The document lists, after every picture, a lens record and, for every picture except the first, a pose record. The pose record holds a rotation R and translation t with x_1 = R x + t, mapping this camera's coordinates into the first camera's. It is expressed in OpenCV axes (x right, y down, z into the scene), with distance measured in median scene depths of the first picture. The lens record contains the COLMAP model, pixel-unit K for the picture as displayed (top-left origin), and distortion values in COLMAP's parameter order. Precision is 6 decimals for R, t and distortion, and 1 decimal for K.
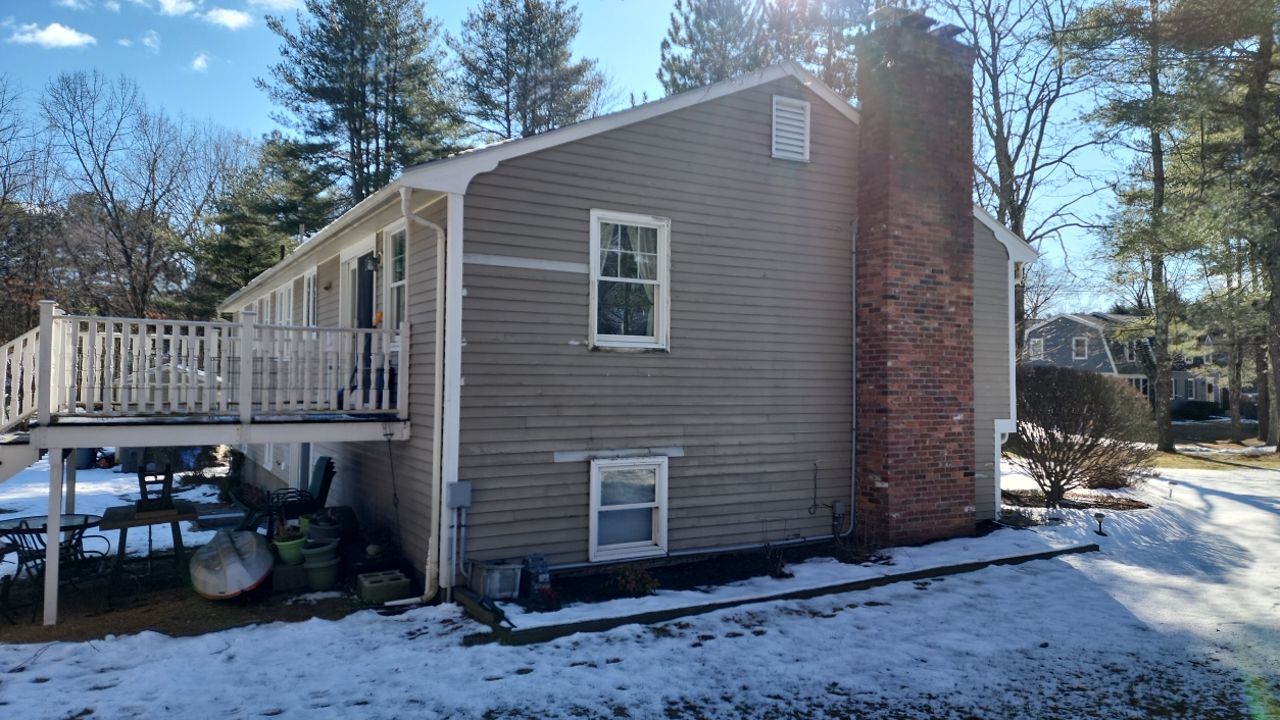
lens RADIAL K [[859.7, 0, 642.4], [0, 859.7, 347.5], [0, 0, 1]] dist [0.112565, -0.085836]
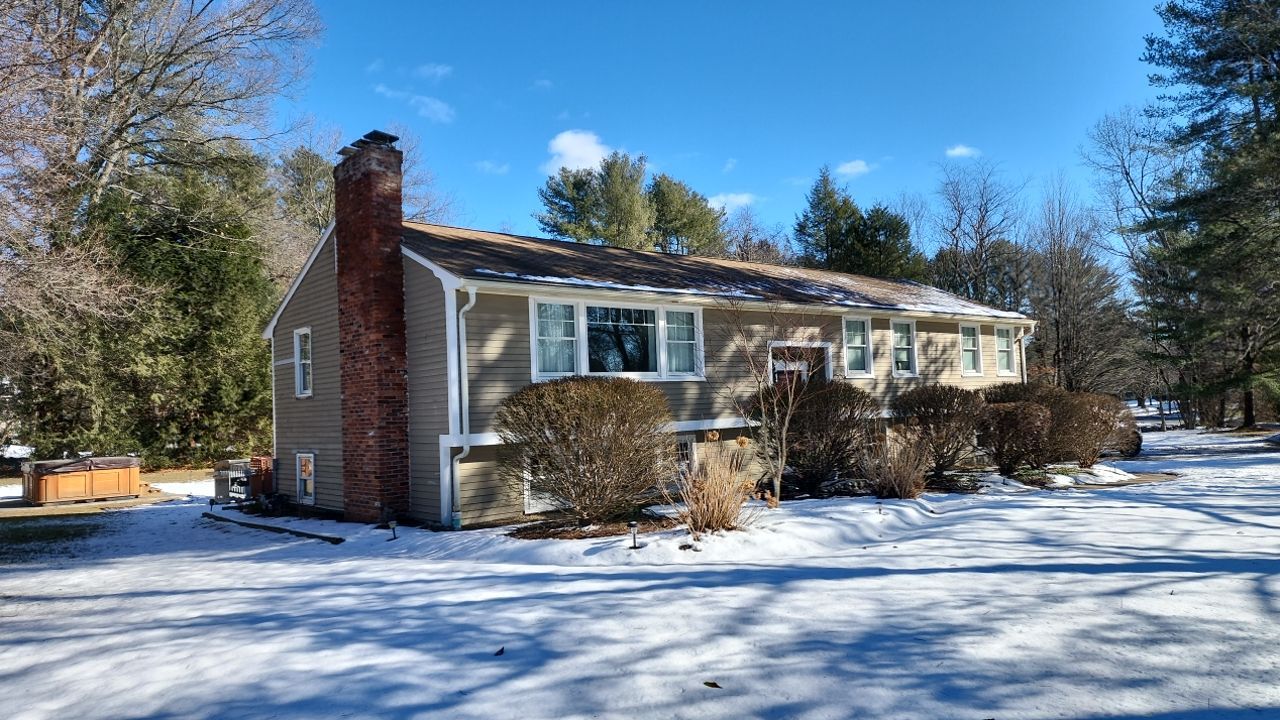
lens RADIAL K [[850.7, 0, 647.2], [0, 850.7, 364.8], [0, 0, 1]] dist [0.111247, -0.119595]
pose [[0.189289, -0.066549, -0.979664, 1.801529], [0.084884, 0.995075, -0.051195, 0.082430], [0.978246, -0.073467, 0.194005, 1.218174]]
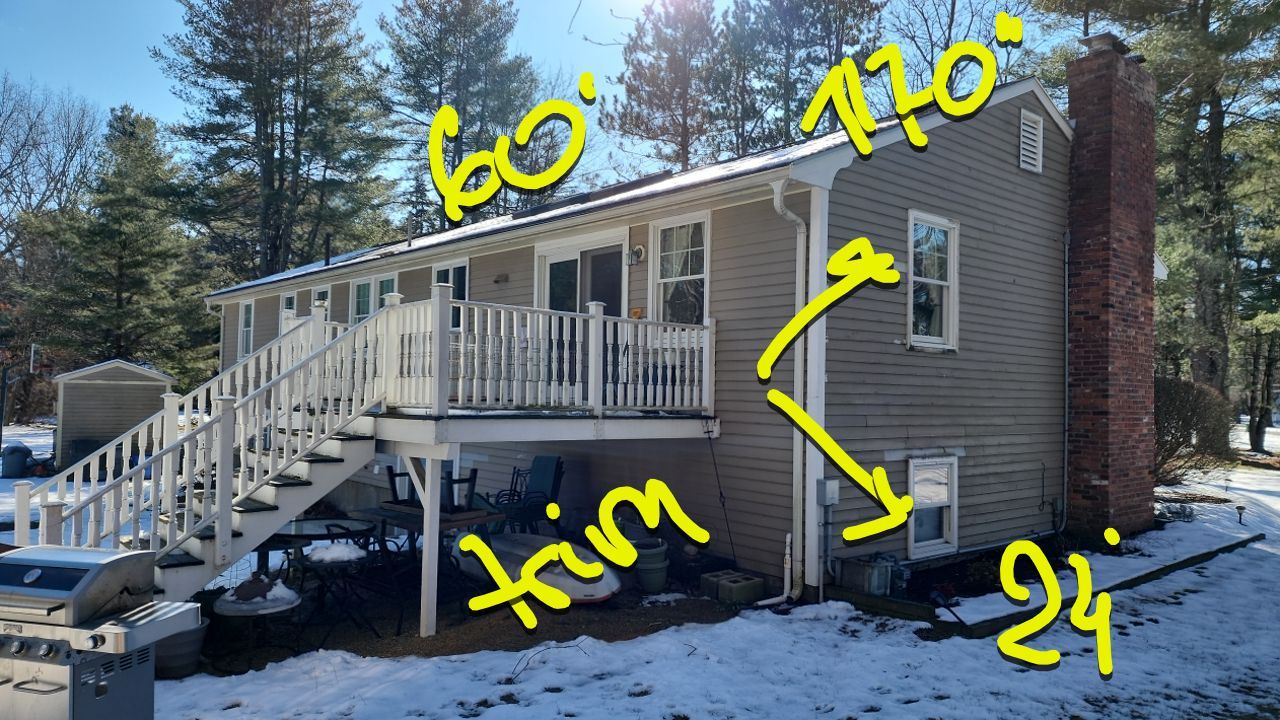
lens RADIAL K [[850.7, 0, 647.2], [0, 850.7, 364.8], [0, 0, 1]] dist [0.111247, -0.119595]
pose [[0.980590, 0.017224, 0.195313, -0.475571], [-0.019266, 0.999778, 0.008564, 0.015565], [-0.195122, -0.012161, 0.980703, 0.067162]]
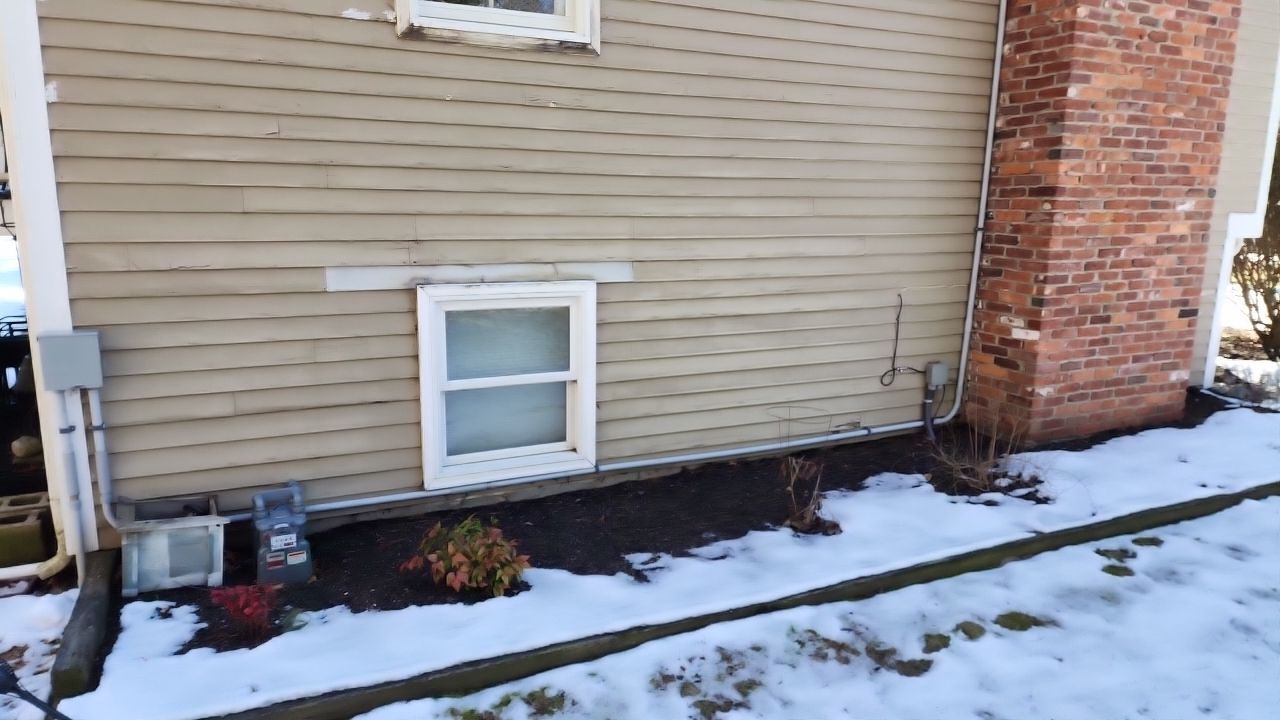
lens RADIAL K [[850.7, 0, 647.2], [0, 850.7, 364.8], [0, 0, 1]] dist [0.111247, -0.119595]
pose [[0.997088, 0.021663, -0.073120, 0.085253], [-0.003739, 0.971539, 0.236851, 0.052223], [0.076170, -0.235888, 0.968791, 0.468298]]
